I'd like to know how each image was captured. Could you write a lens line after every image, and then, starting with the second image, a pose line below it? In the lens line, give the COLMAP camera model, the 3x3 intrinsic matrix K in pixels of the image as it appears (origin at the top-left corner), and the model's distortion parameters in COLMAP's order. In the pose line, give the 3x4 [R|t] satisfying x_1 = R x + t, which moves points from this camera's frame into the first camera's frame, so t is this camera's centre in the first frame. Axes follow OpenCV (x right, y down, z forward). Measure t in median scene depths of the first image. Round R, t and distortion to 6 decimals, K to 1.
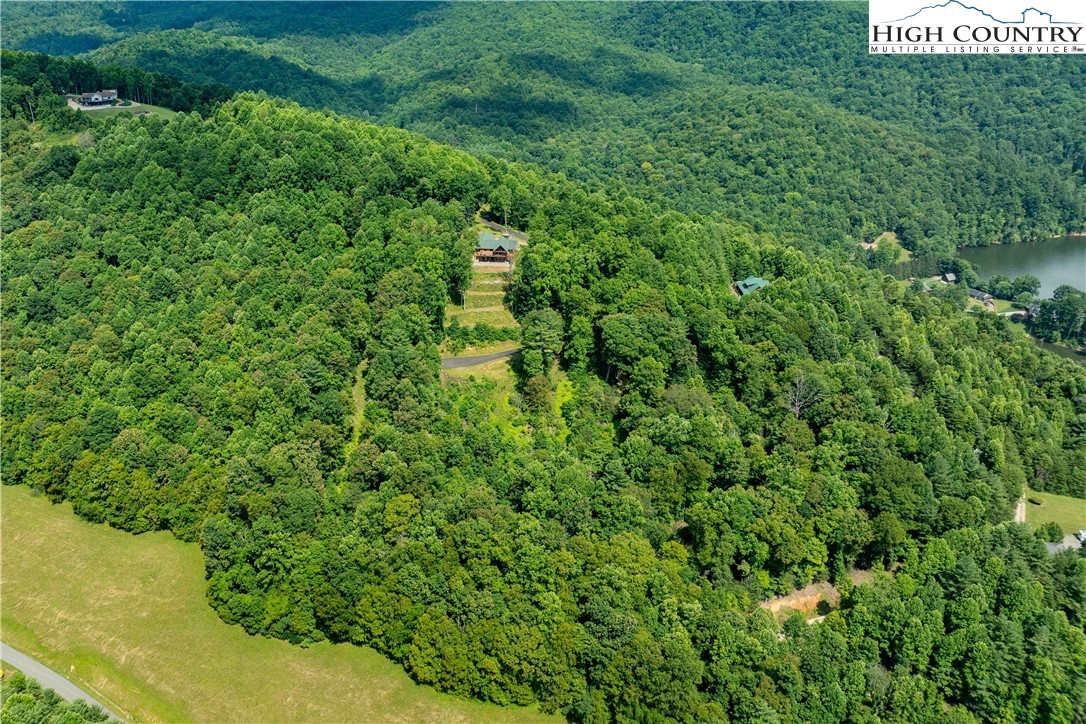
lens RADIAL K [[909.3, 0, 474.7], [0, 909.3, 294.0], [0, 0, 1]] dist [-0.010372, -0.073426]
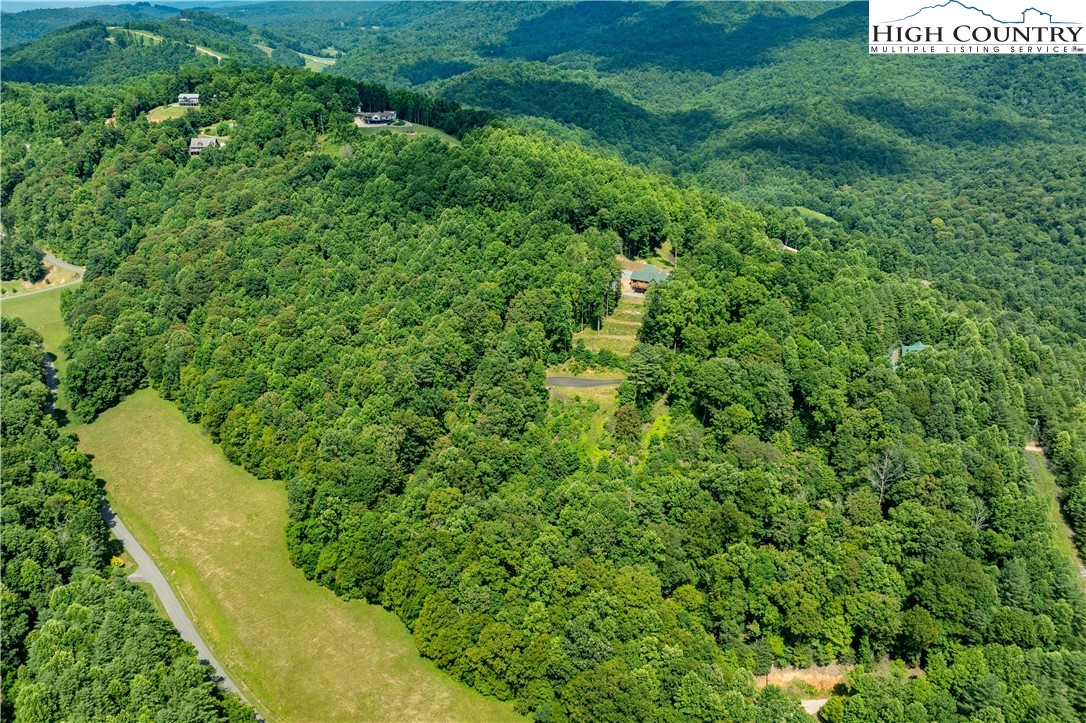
lens RADIAL K [[868.0, 0, 522.9], [0, 868.0, 317.3], [0, 0, 1]] dist [-0.041252, 0.001339]
pose [[0.934391, 0.128015, -0.332454, 0.247060], [-0.128407, 0.991502, 0.020890, -0.013079], [0.332303, 0.023170, 0.942888, 0.024849]]
